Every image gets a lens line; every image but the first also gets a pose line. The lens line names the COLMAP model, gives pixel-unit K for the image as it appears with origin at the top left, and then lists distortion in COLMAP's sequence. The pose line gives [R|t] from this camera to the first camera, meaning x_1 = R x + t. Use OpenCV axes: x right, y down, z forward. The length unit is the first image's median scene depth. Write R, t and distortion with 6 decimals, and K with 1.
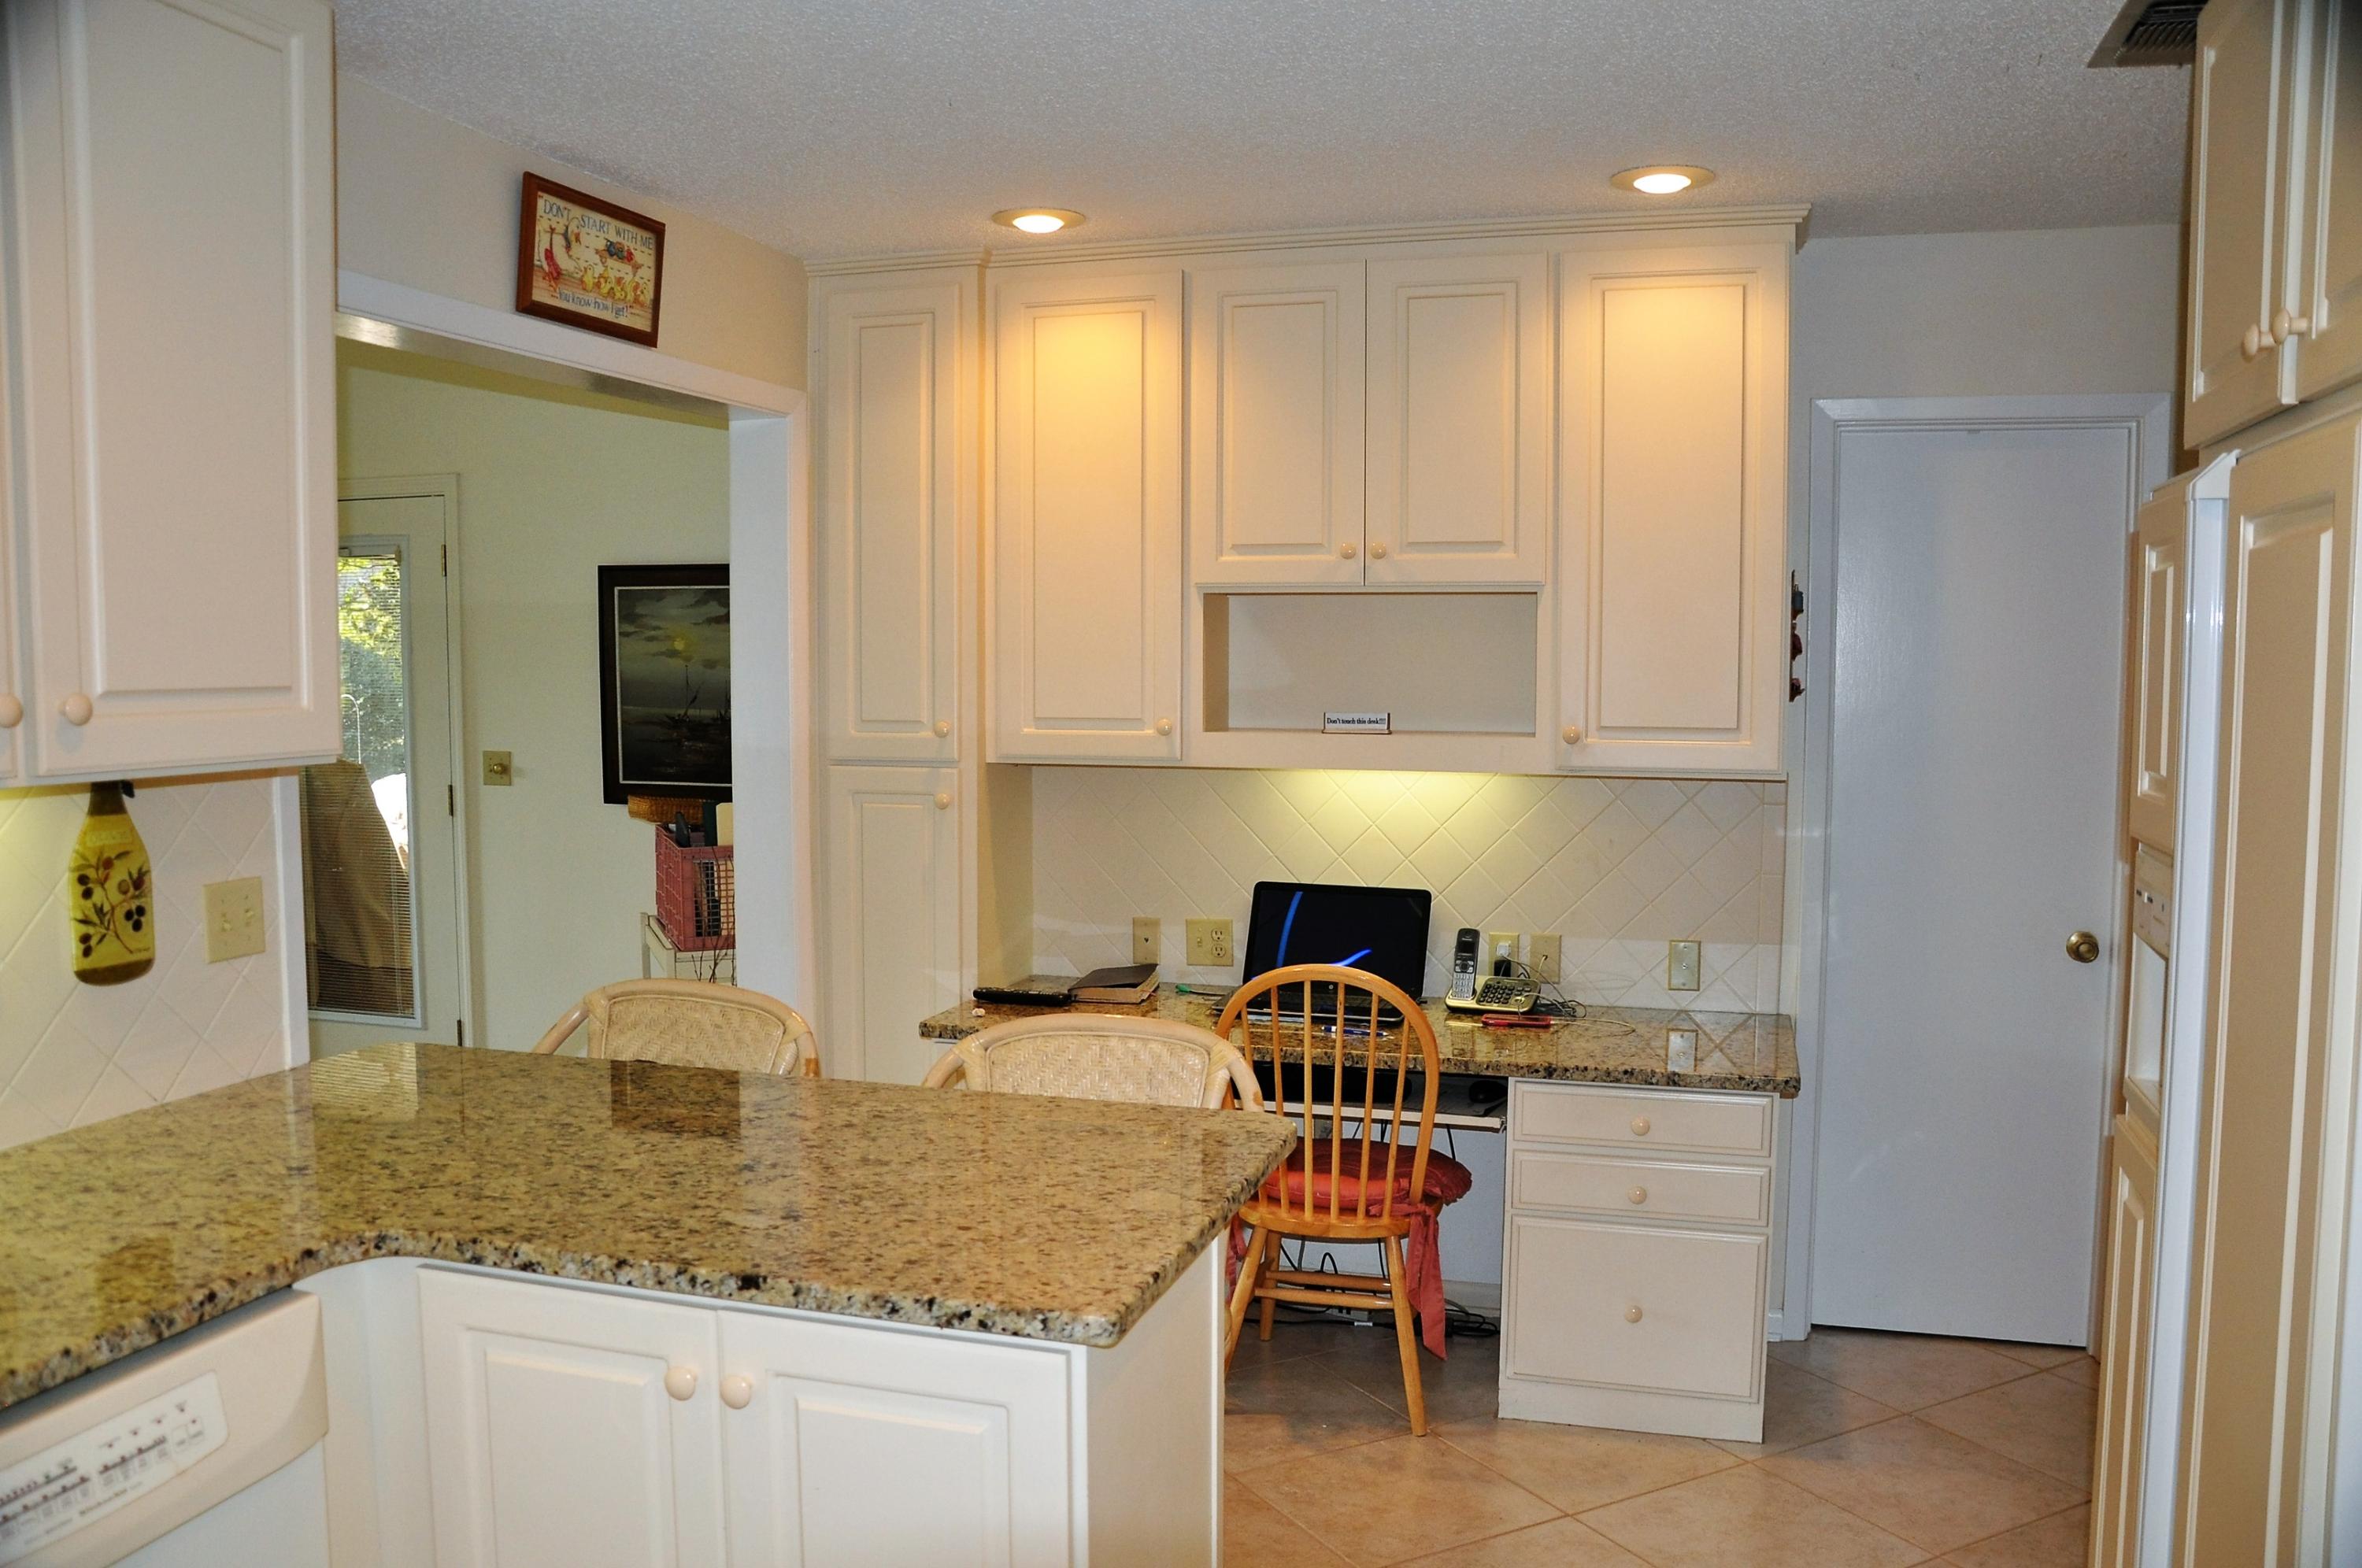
lens RADIAL K [[1851.2, 0, 1181.0], [0, 1851.2, 784.0], [0, 0, 1]] dist [-0.168881, 0.114478]
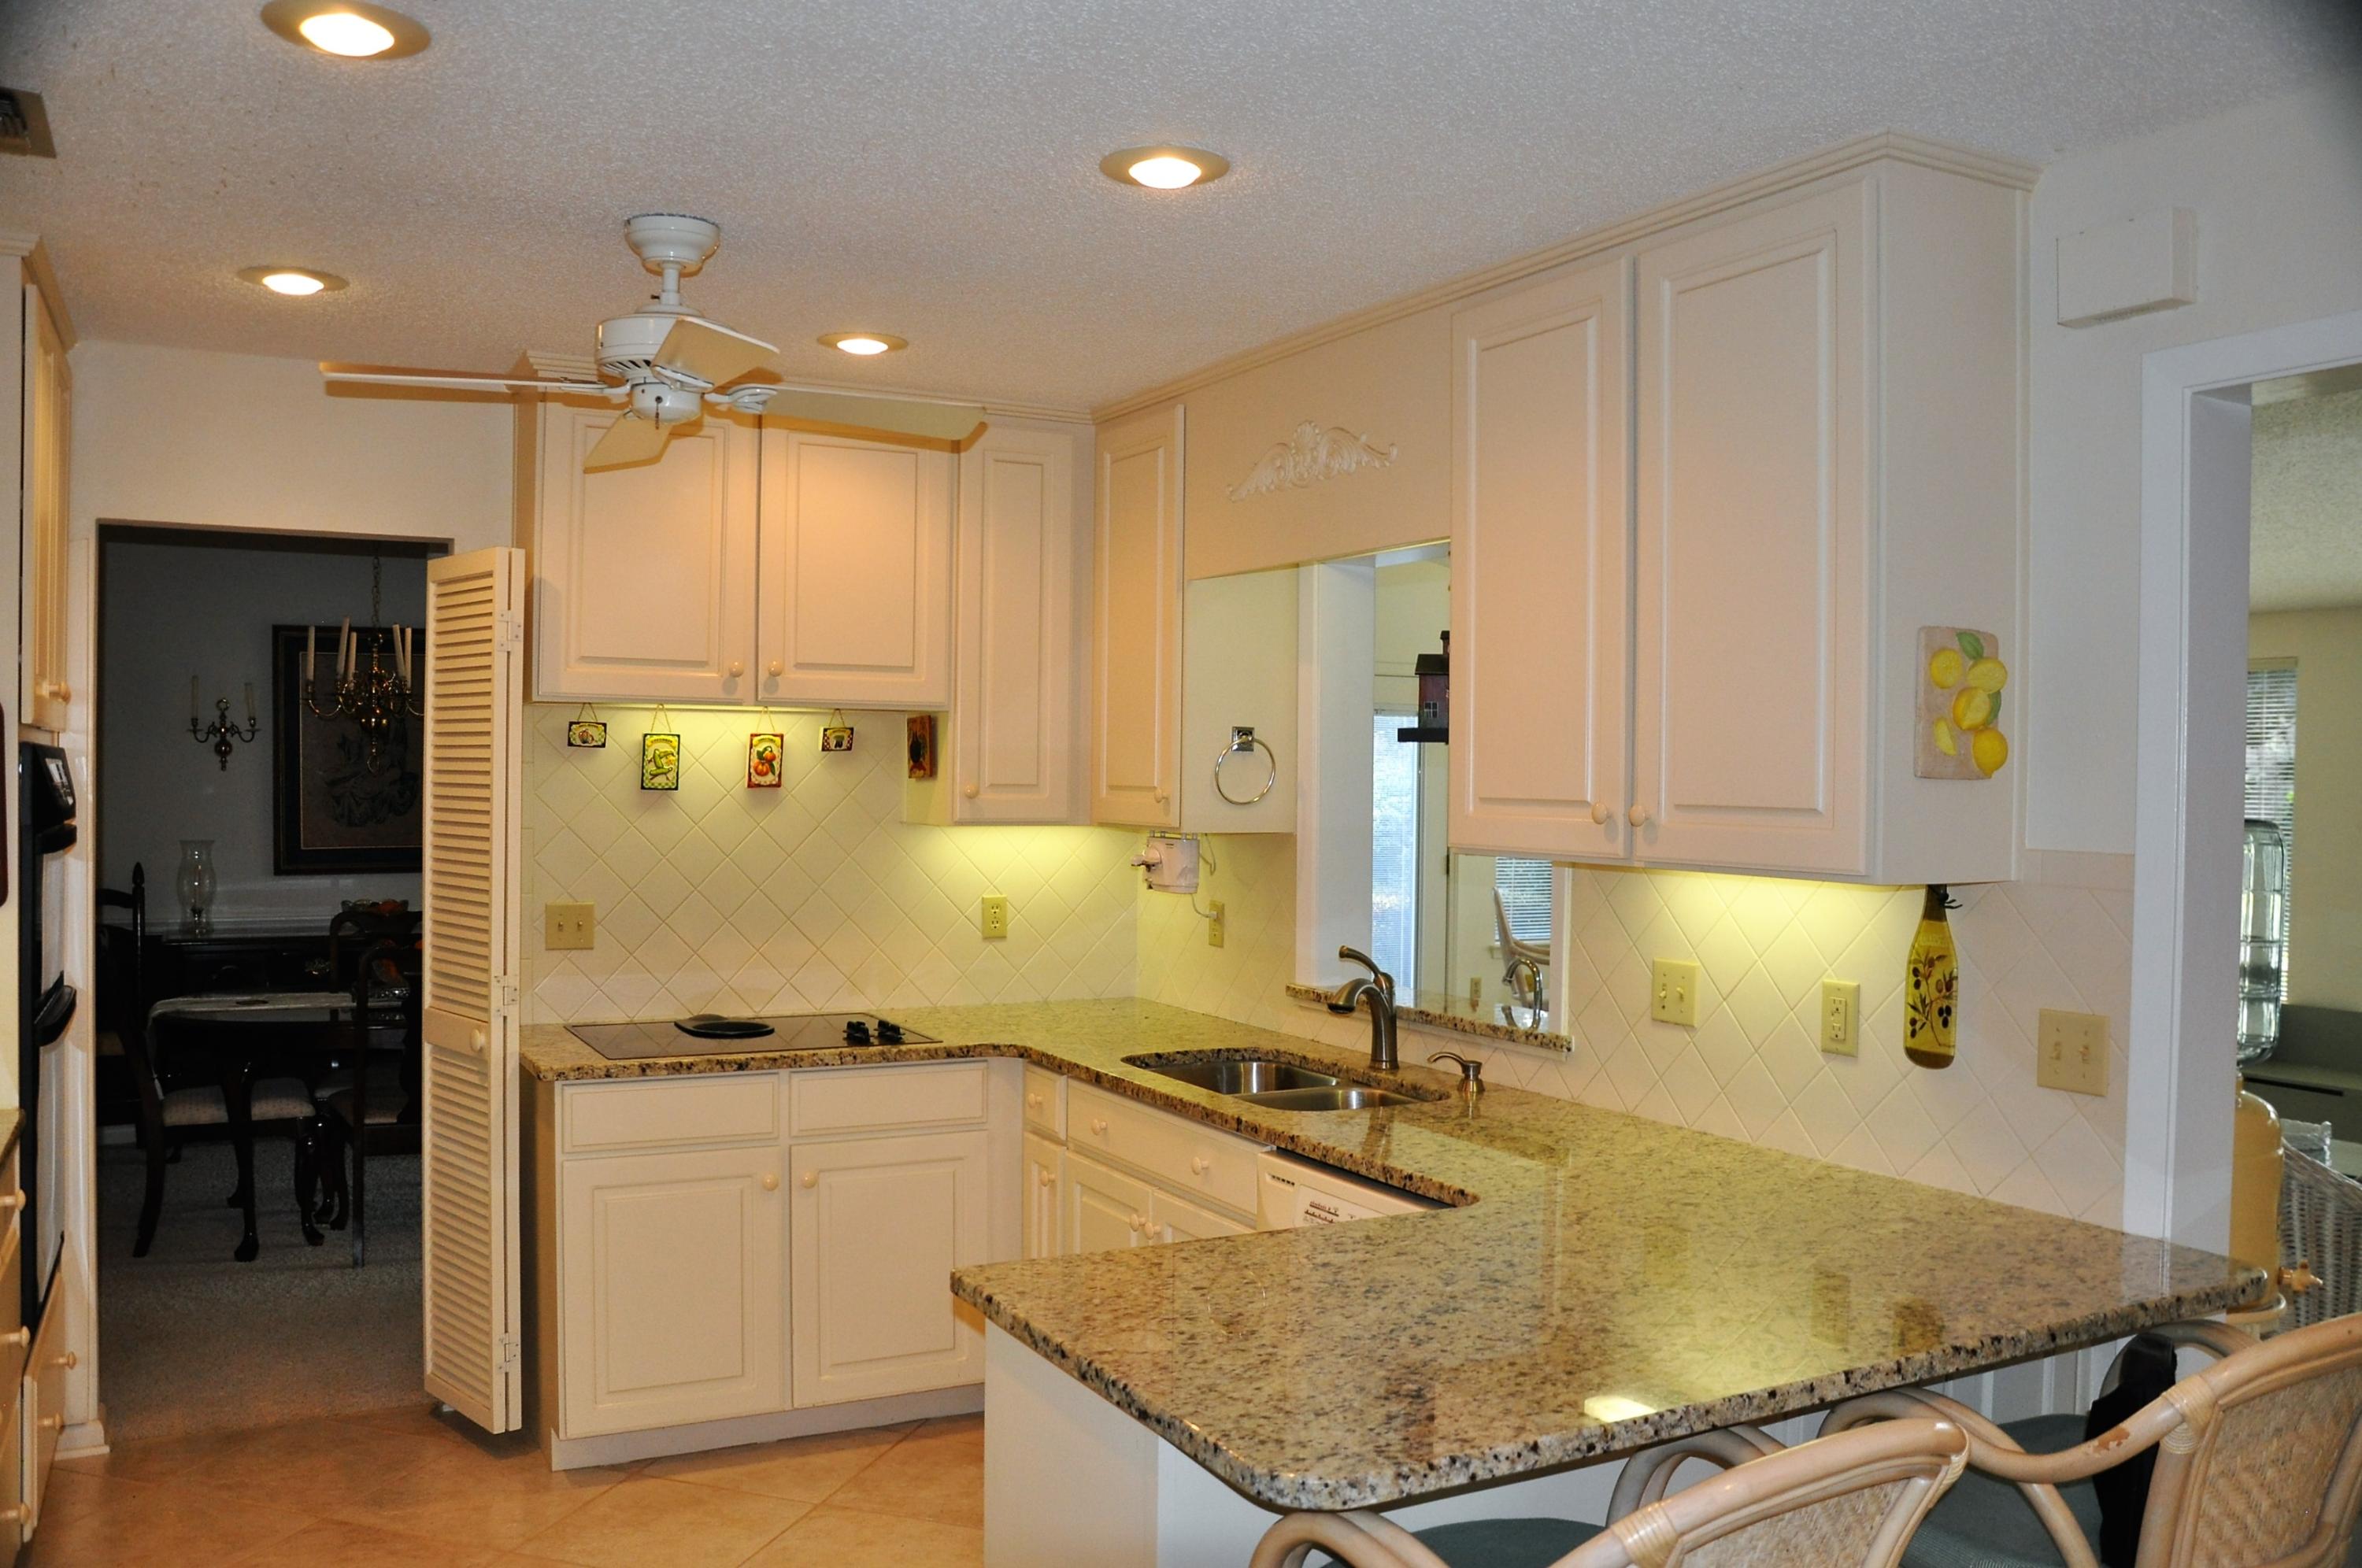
lens RADIAL K [[1886.1, 0, 1177.1], [0, 1886.1, 797.2], [0, 0, 1]] dist [-0.151662, 0.140461]
pose [[-0.705363, 0.000185, -0.708846, 0.660934], [-0.062721, 0.996061, 0.062673, -0.119540], [0.706066, 0.088667, -0.702573, 1.667403]]
